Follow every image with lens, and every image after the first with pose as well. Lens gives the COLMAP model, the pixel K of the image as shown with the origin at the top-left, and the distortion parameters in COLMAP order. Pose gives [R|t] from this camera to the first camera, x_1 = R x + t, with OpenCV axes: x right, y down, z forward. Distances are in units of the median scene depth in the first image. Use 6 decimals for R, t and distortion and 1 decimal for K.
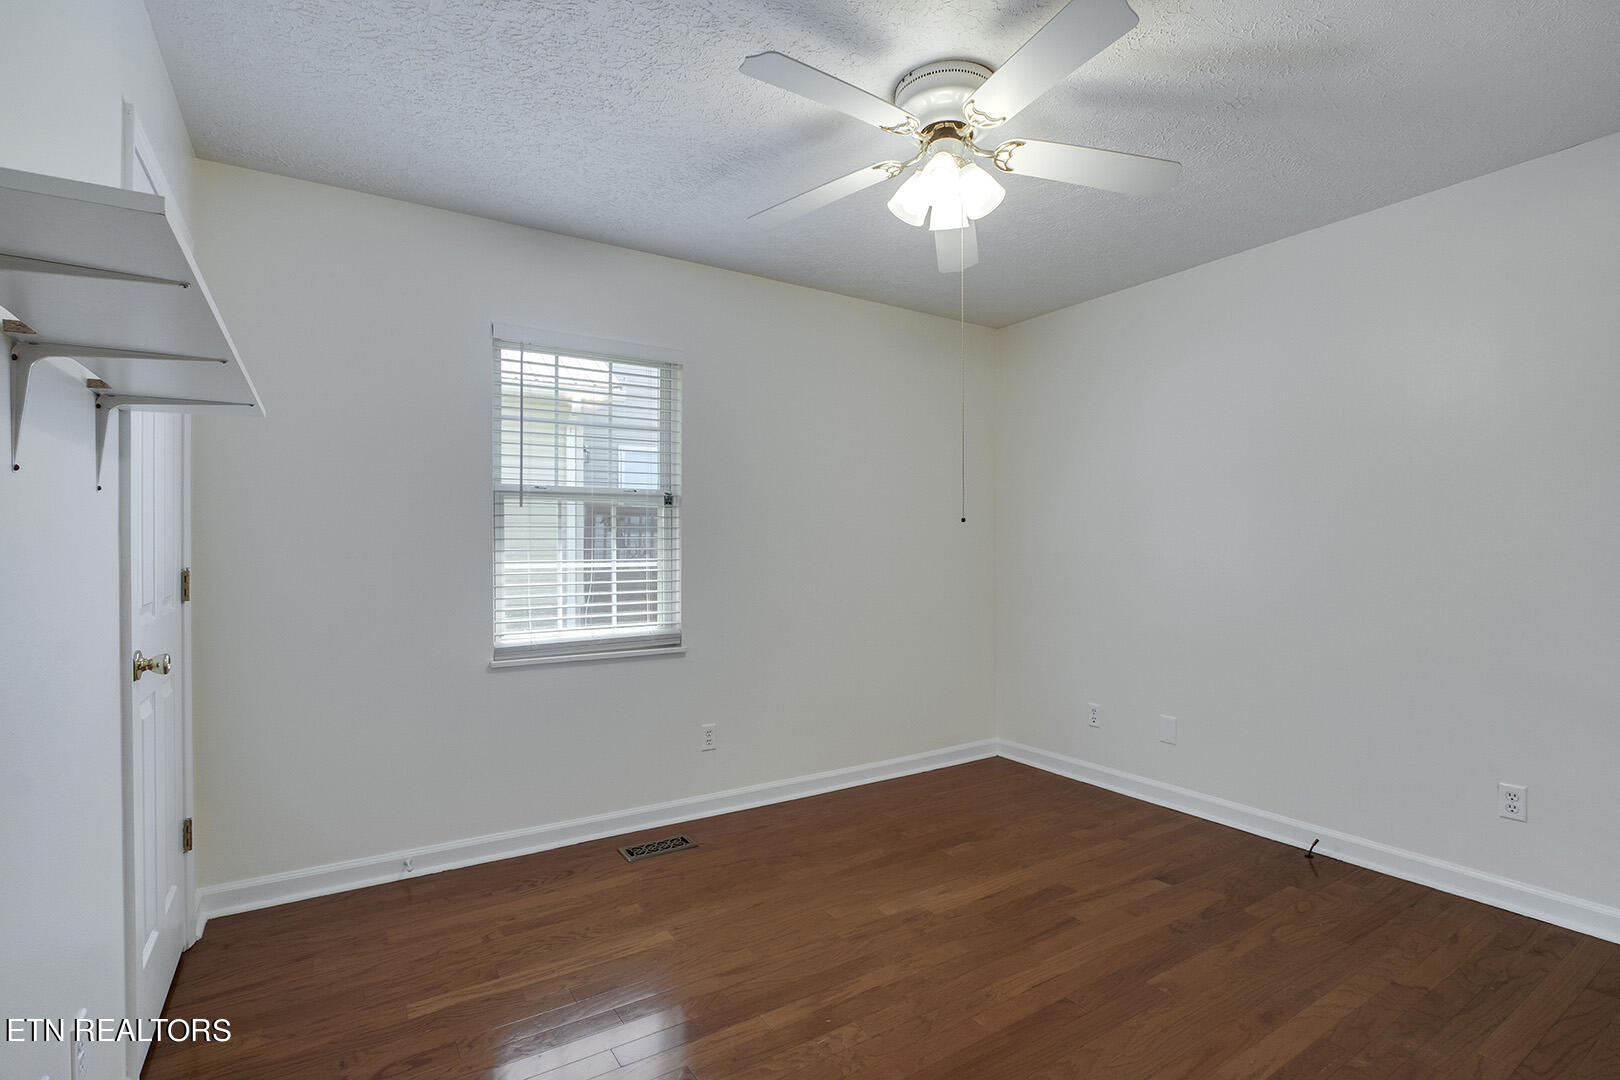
lens RADIAL K [[763.0, 0, 809.1], [0, 763.0, 547.2], [0, 0, 1]] dist [-0.005474, -0.000287]
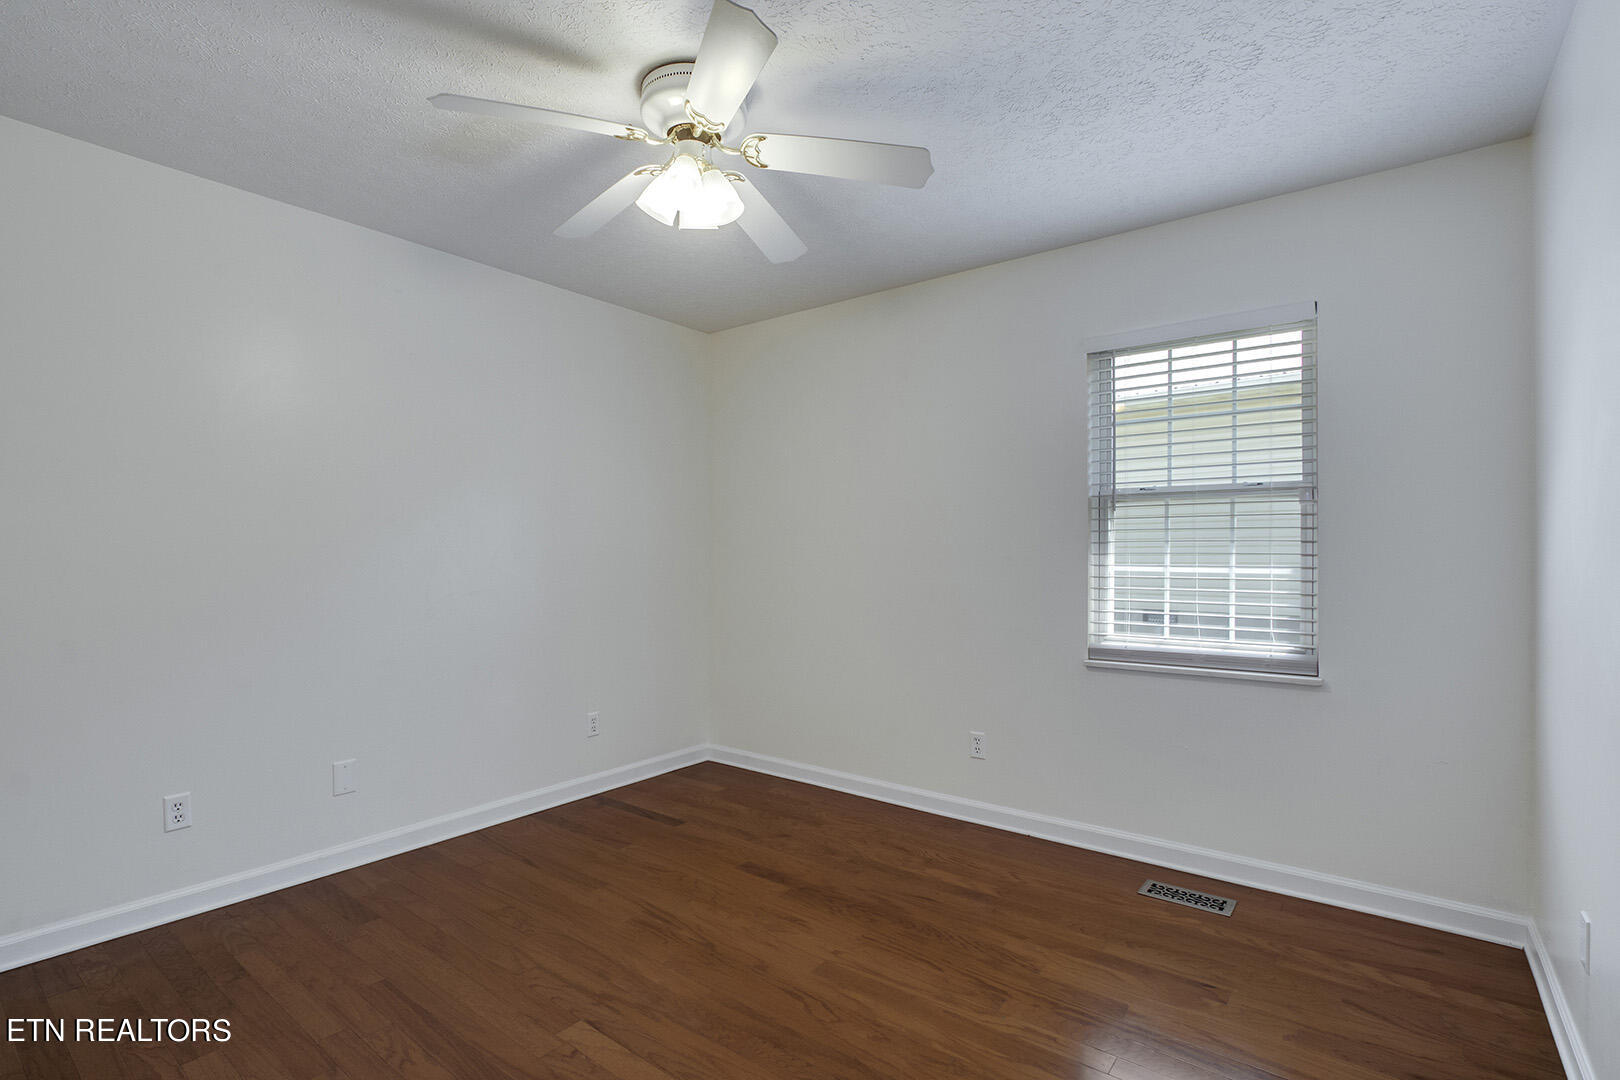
lens RADIAL K [[763.0, 0, 813.4], [0, 763.0, 539.1], [0, 0, 1]] dist [-0.005474, -0.000287]
pose [[0.369187, -0.011959, -0.929278, 0.386958], [-0.000818, 0.999913, -0.013193, -0.001689], [0.929355, 0.005631, 0.369145, 0.236974]]
